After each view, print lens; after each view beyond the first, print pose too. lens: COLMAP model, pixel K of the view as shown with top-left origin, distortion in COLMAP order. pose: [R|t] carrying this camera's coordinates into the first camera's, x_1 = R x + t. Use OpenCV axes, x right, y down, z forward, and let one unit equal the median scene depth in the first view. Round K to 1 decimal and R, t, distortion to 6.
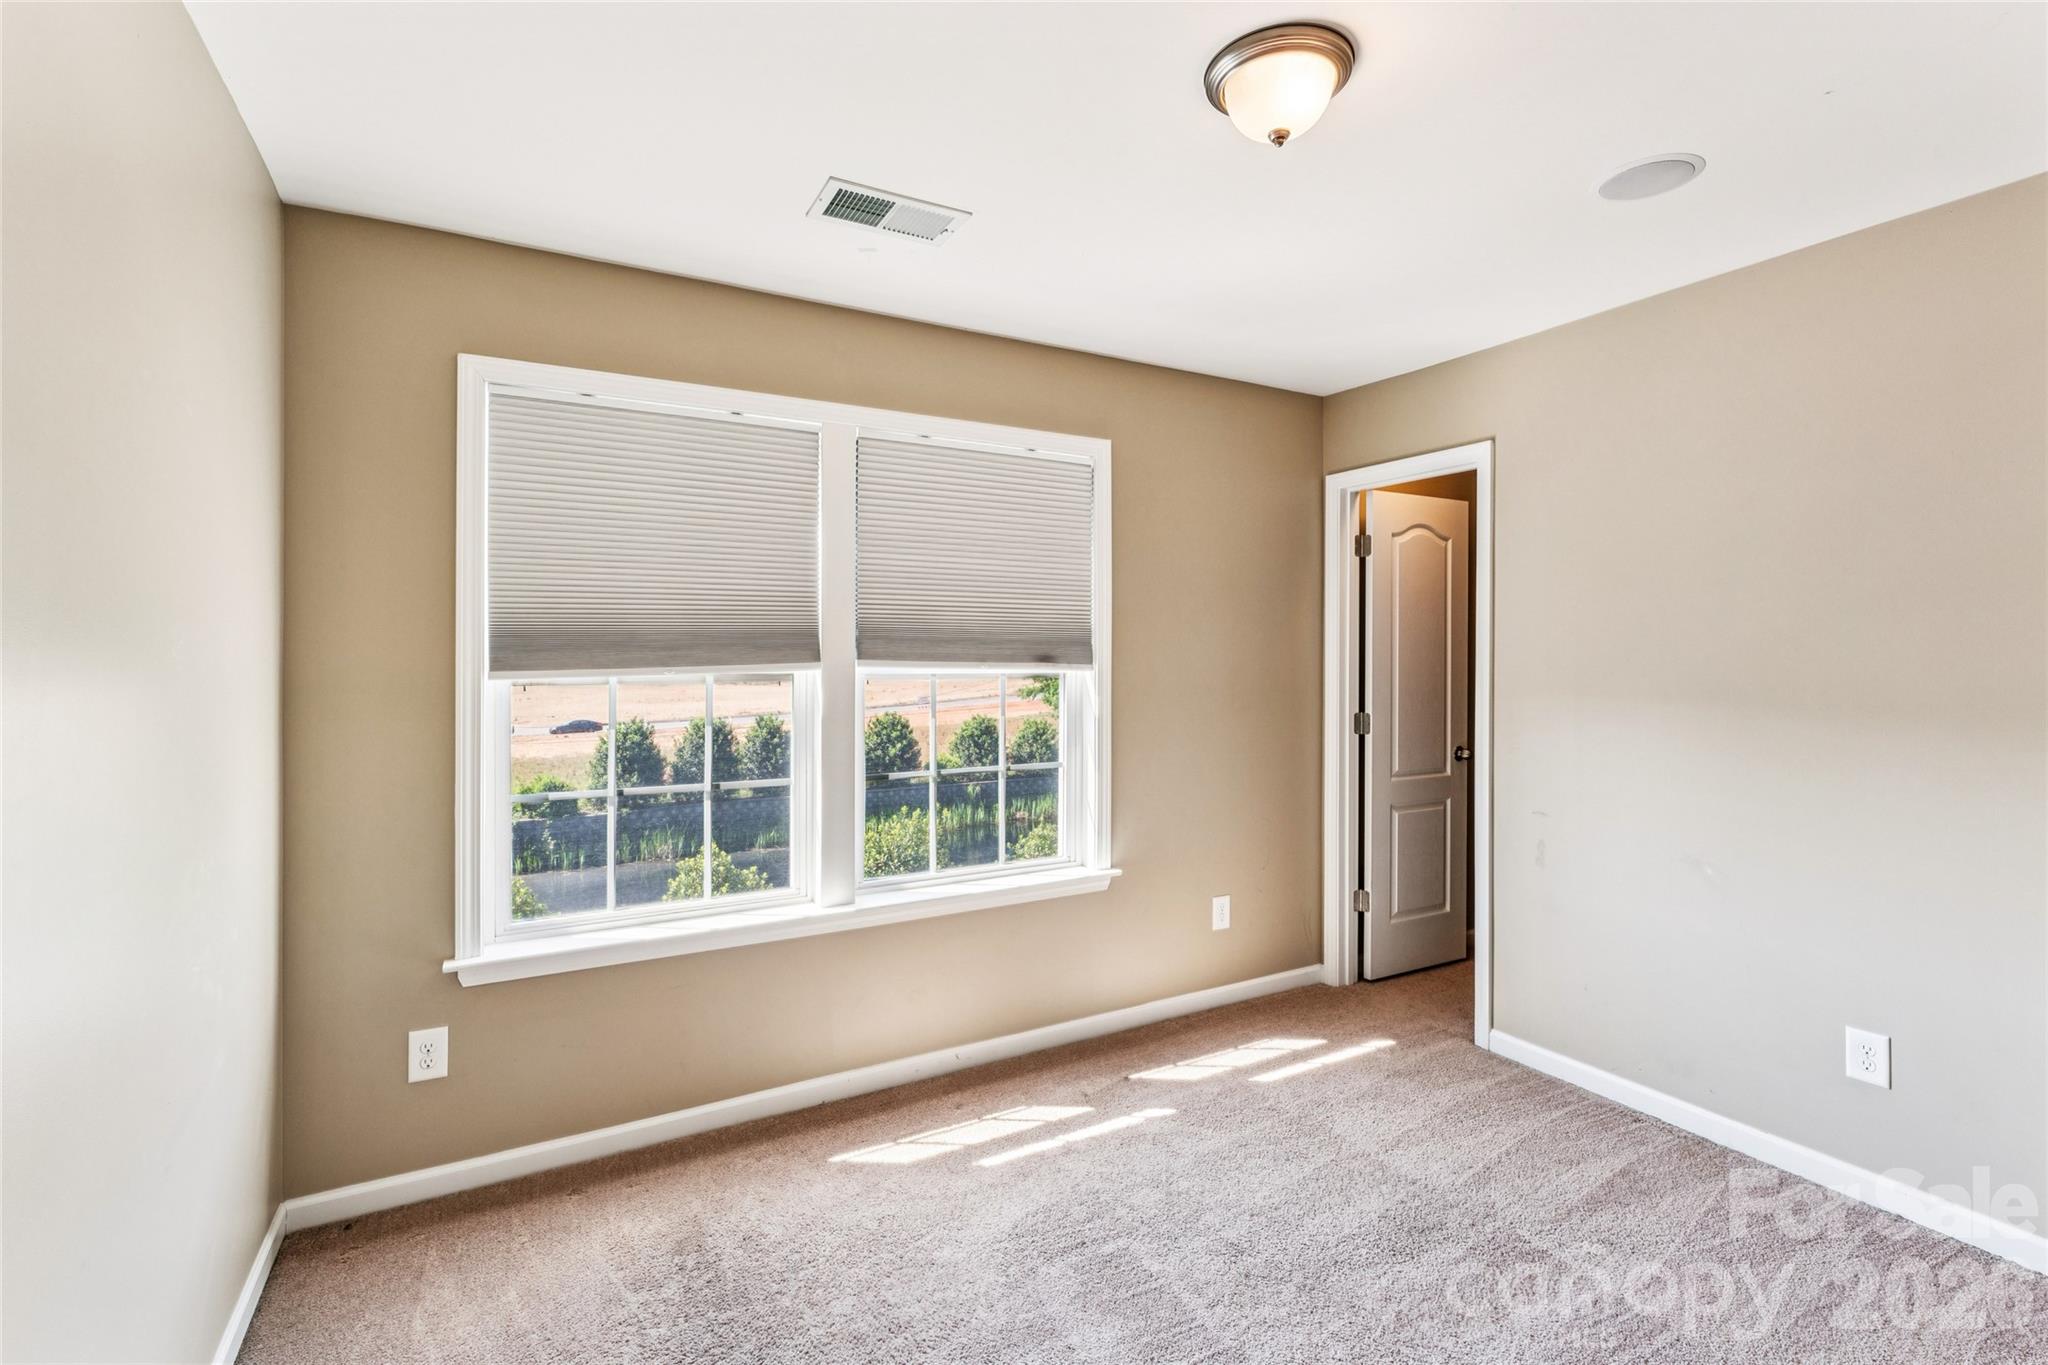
lens RADIAL K [[914.8, 0, 1035.1], [0, 914.8, 660.2], [0, 0, 1]] dist [-0.004409, 0.001591]
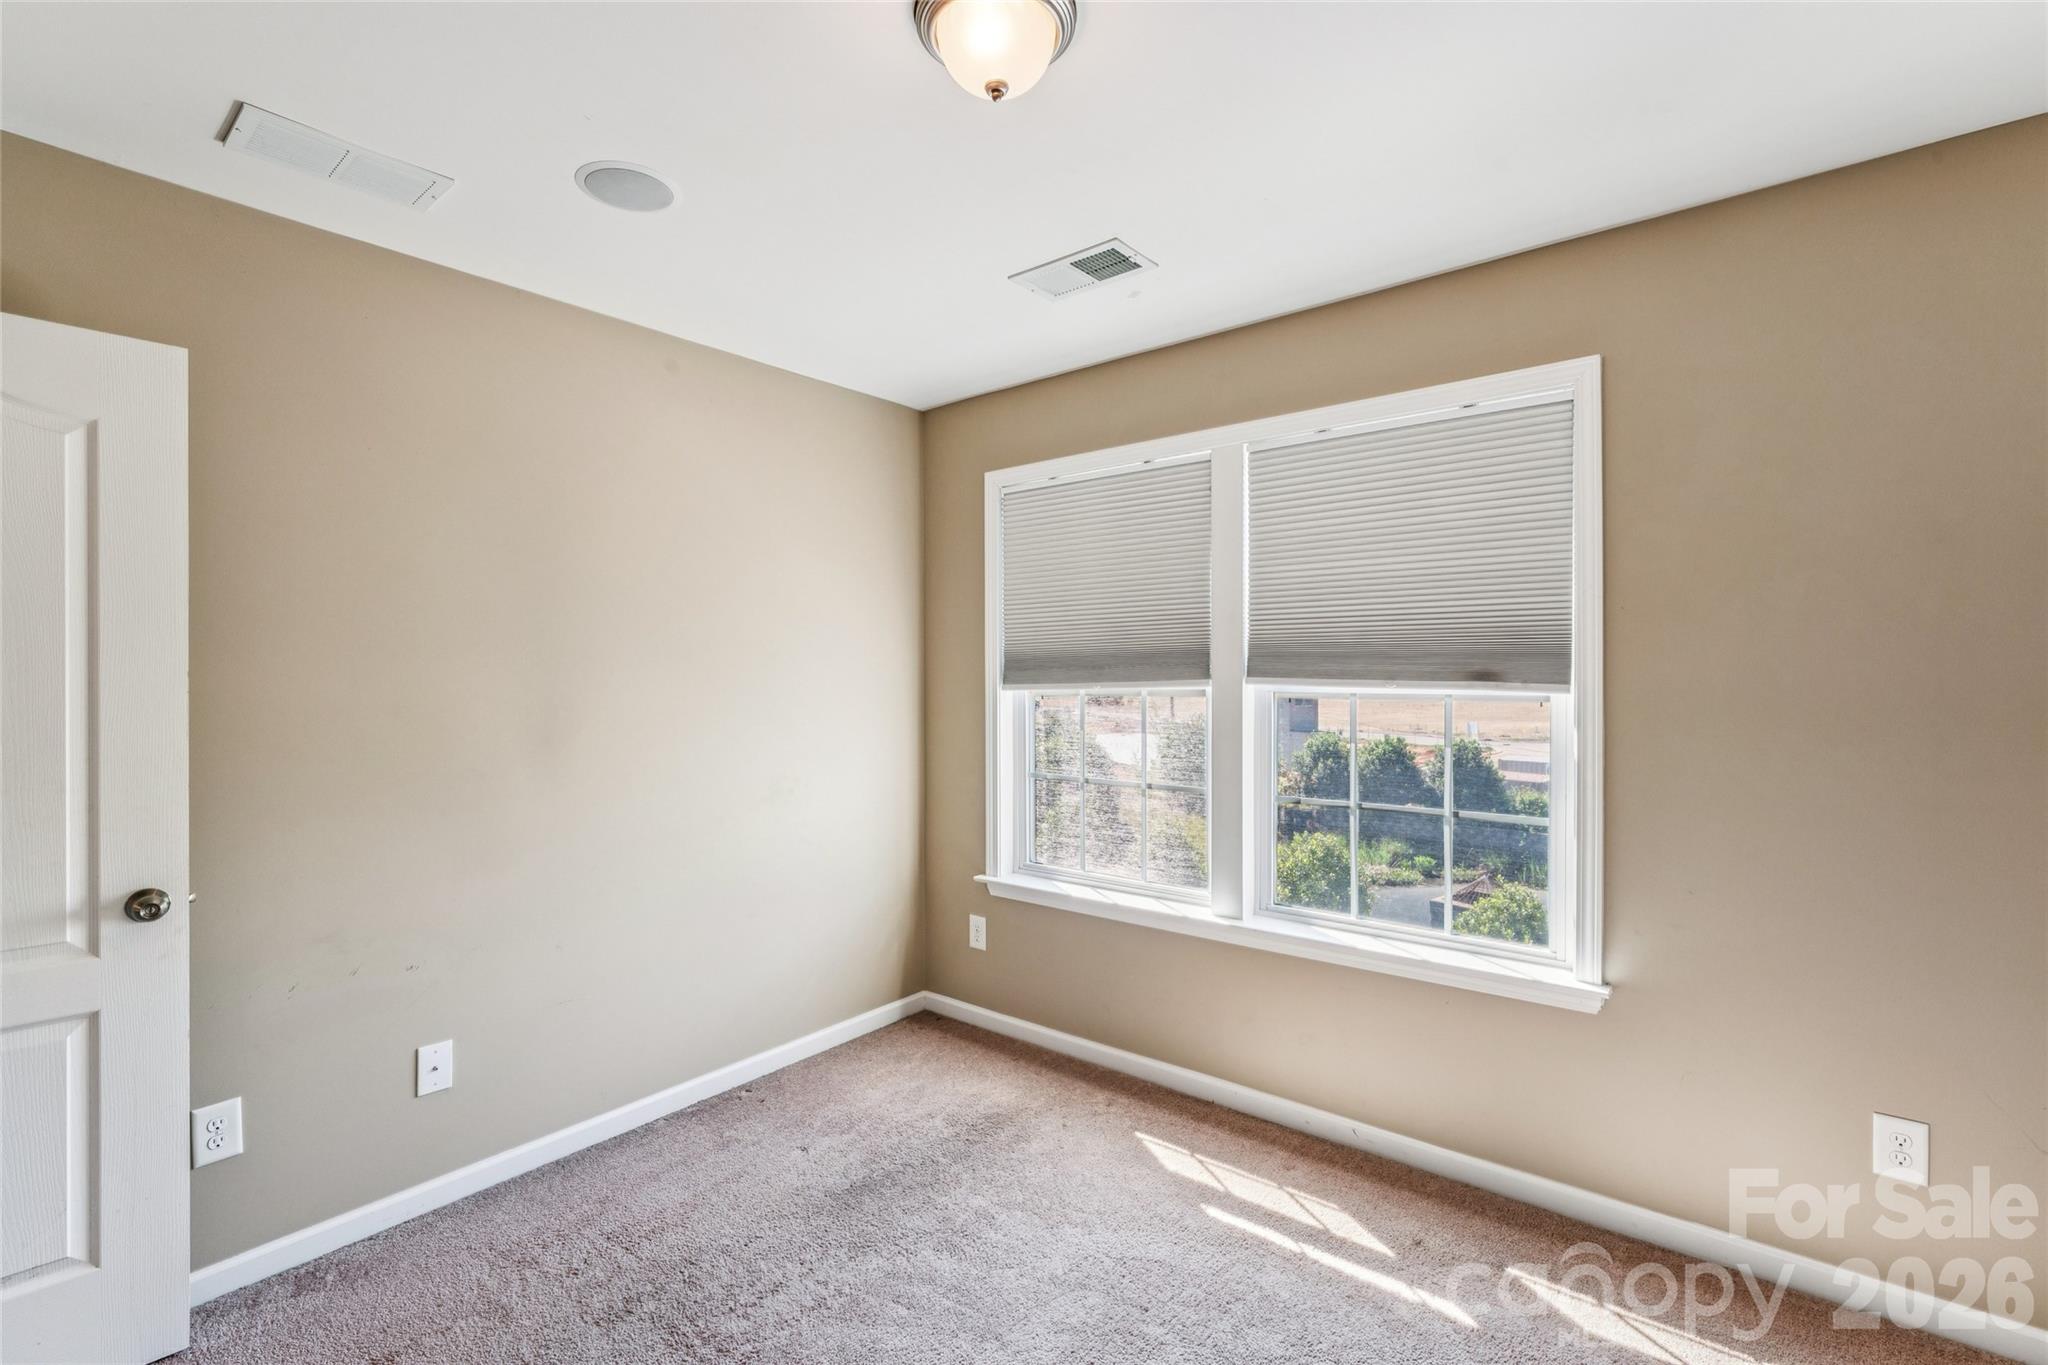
lens RADIAL K [[914.8, 0, 1037.1], [0, 914.8, 686.5], [0, 0, 1]] dist [-0.004409, 0.001591]
pose [[0.371983, 0.007038, -0.928213, 0.669820], [-0.006457, 0.999967, 0.004995, 0.006962], [0.928217, 0.004136, 0.372016, 0.432993]]
